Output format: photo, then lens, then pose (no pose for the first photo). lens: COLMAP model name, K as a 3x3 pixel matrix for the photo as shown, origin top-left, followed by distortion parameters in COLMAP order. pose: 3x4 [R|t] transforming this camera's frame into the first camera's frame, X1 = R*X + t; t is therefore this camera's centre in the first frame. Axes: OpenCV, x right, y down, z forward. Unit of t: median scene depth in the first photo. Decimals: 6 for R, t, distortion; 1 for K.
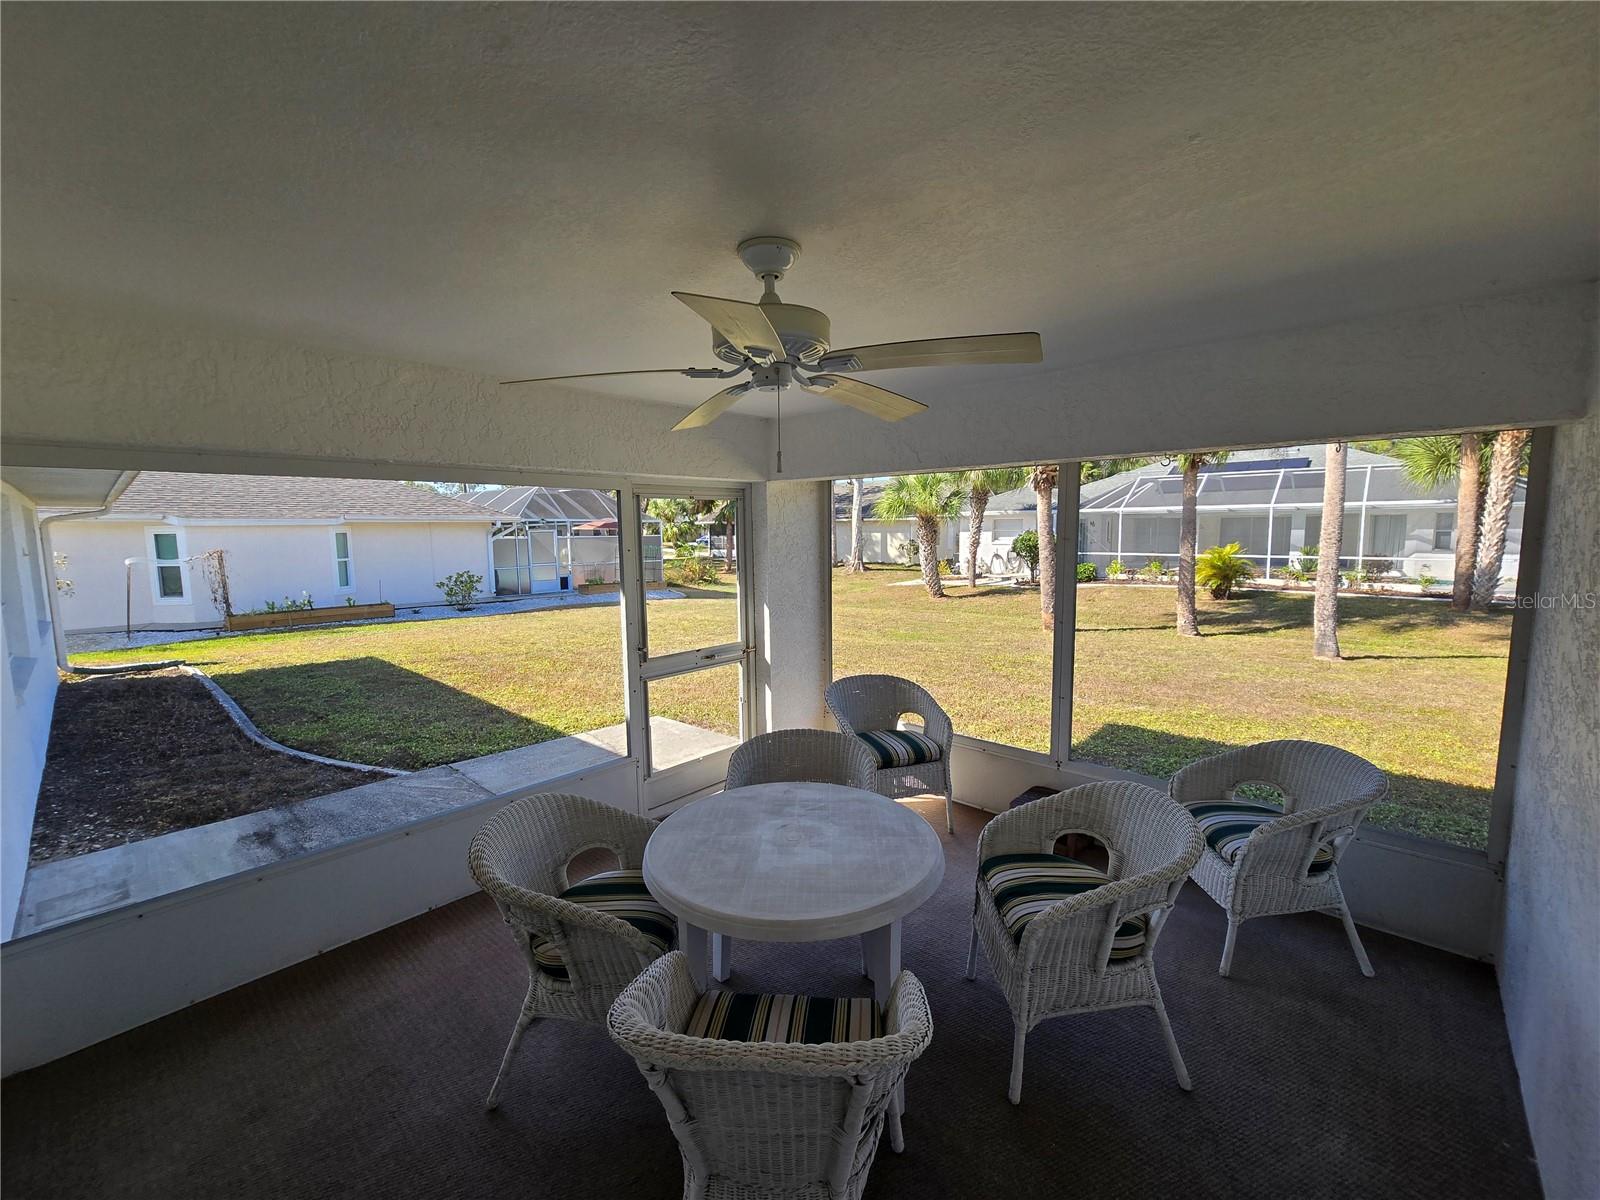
lens RADIAL K [[657.5, 0, 805.8], [0, 657.5, 604.6], [0, 0, 1]] dist [-0.013028, 0.003106]
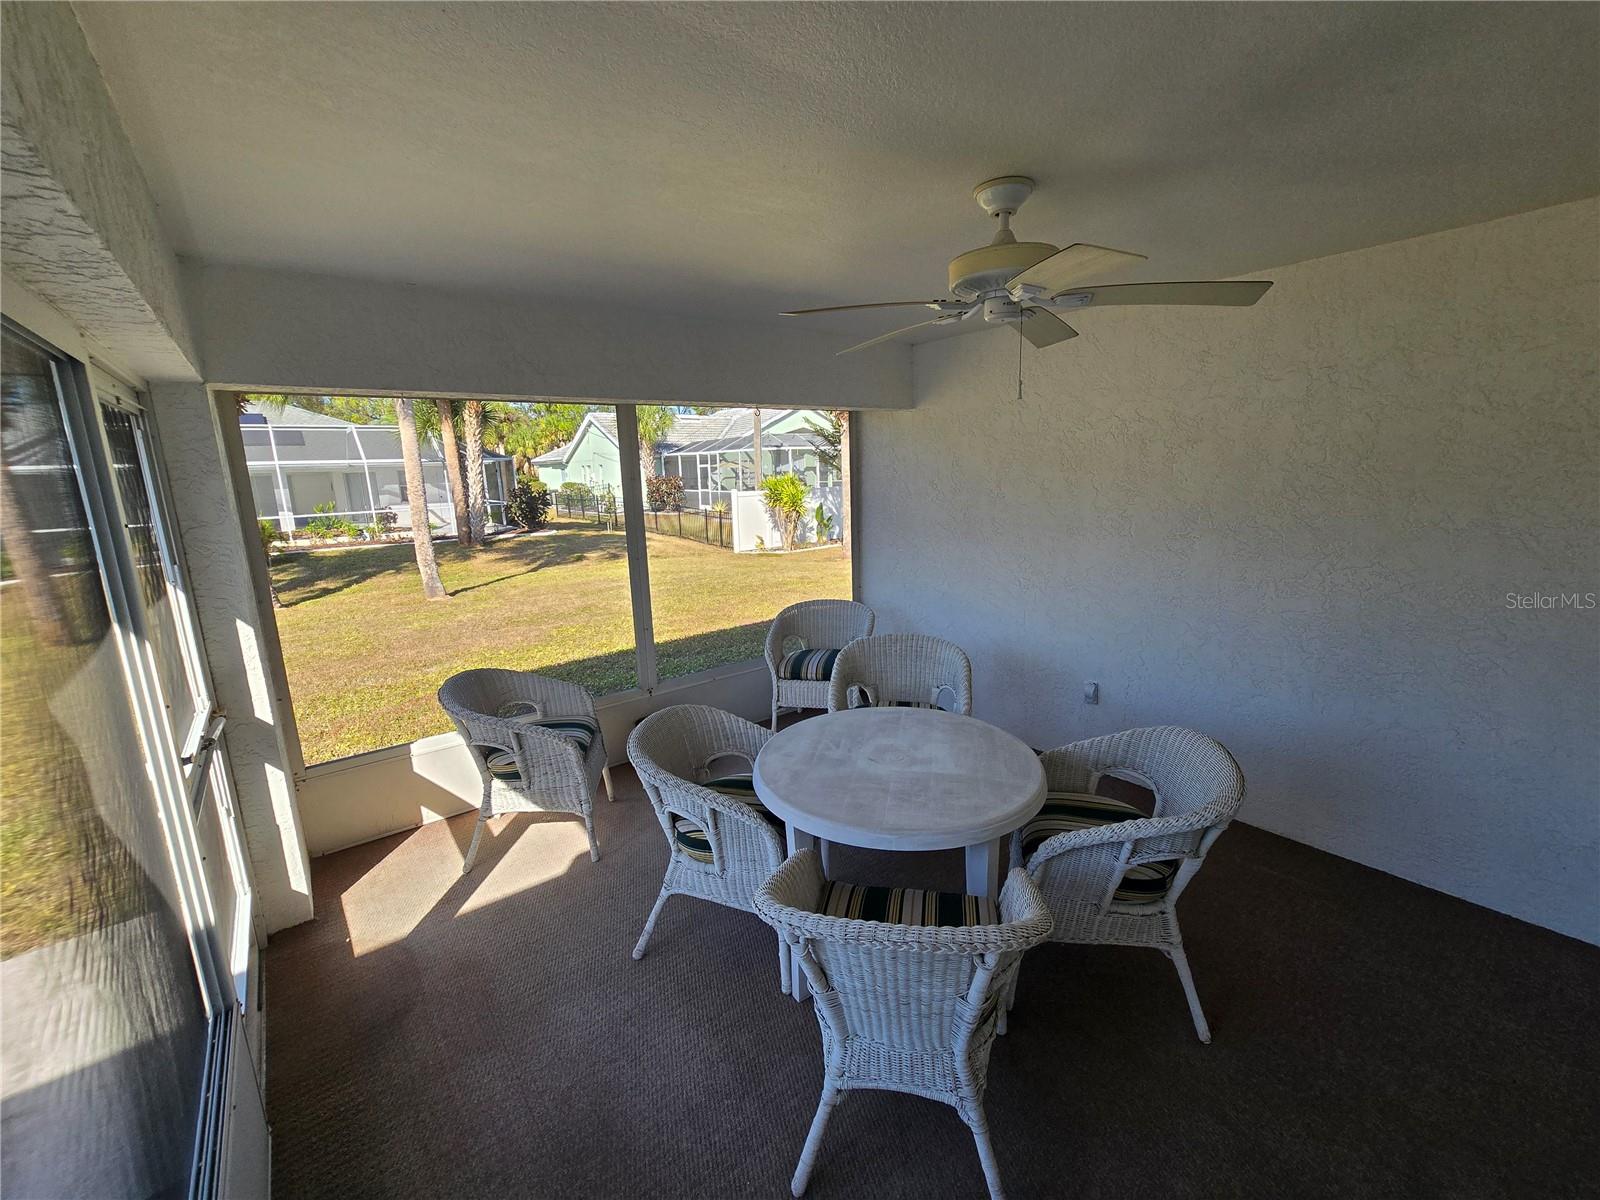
lens RADIAL K [[657.5, 0, 804.8], [0, 657.5, 593.3], [0, 0, 1]] dist [-0.013028, 0.003106]
pose [[0.170695, -0.182274, 0.968318, -0.188999], [0.141606, 0.977077, 0.158961, -0.016297], [-0.975095, 0.109986, 0.192593, 0.170842]]
